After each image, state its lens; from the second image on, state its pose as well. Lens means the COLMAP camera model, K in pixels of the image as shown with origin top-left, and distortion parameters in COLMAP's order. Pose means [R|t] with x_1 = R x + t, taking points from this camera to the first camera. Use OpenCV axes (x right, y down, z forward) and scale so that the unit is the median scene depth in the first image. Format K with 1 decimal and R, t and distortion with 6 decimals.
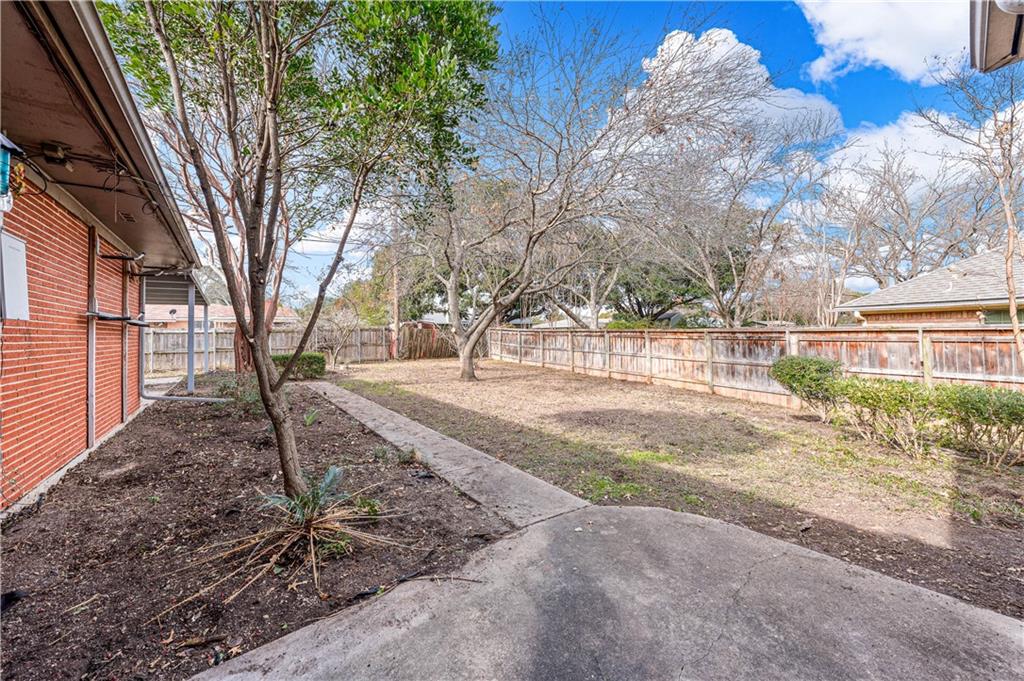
lens RADIAL K [[359.4, 0, 520.1], [0, 359.4, 336.0], [0, 0, 1]] dist [-0.000320, -0.000222]
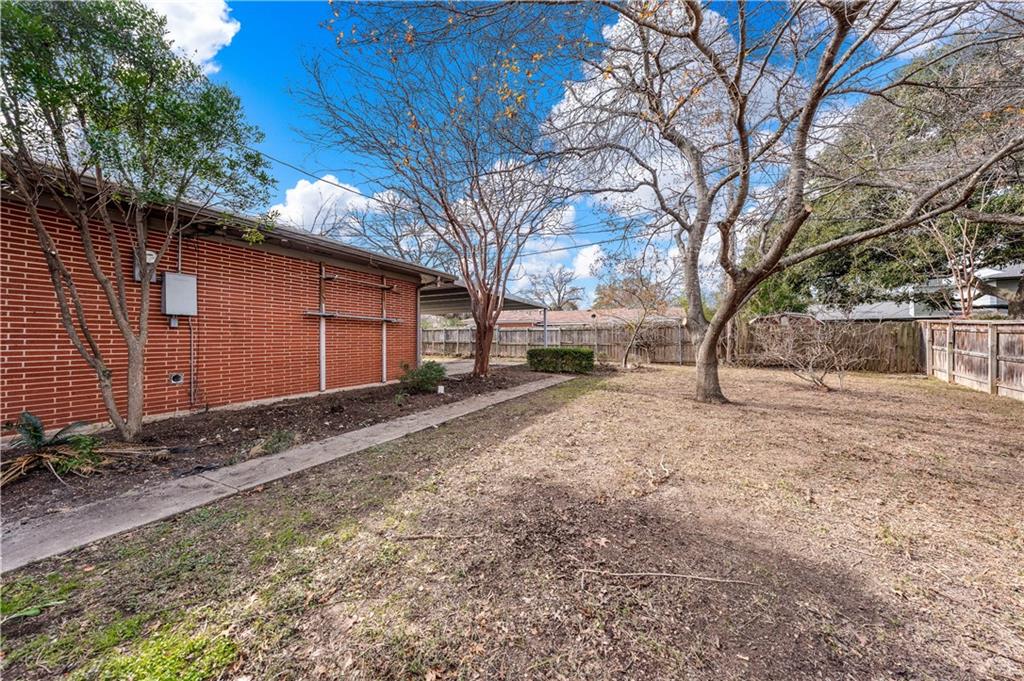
lens RADIAL K [[359.4, 0, 523.5], [0, 359.4, 338.0], [0, 0, 1]] dist [-0.000320, -0.000222]
pose [[0.414038, 0.008867, -0.910217, 0.297785], [-0.008775, 0.999945, 0.005750, 0.012105], [0.910218, 0.005606, 0.414093, 0.445954]]
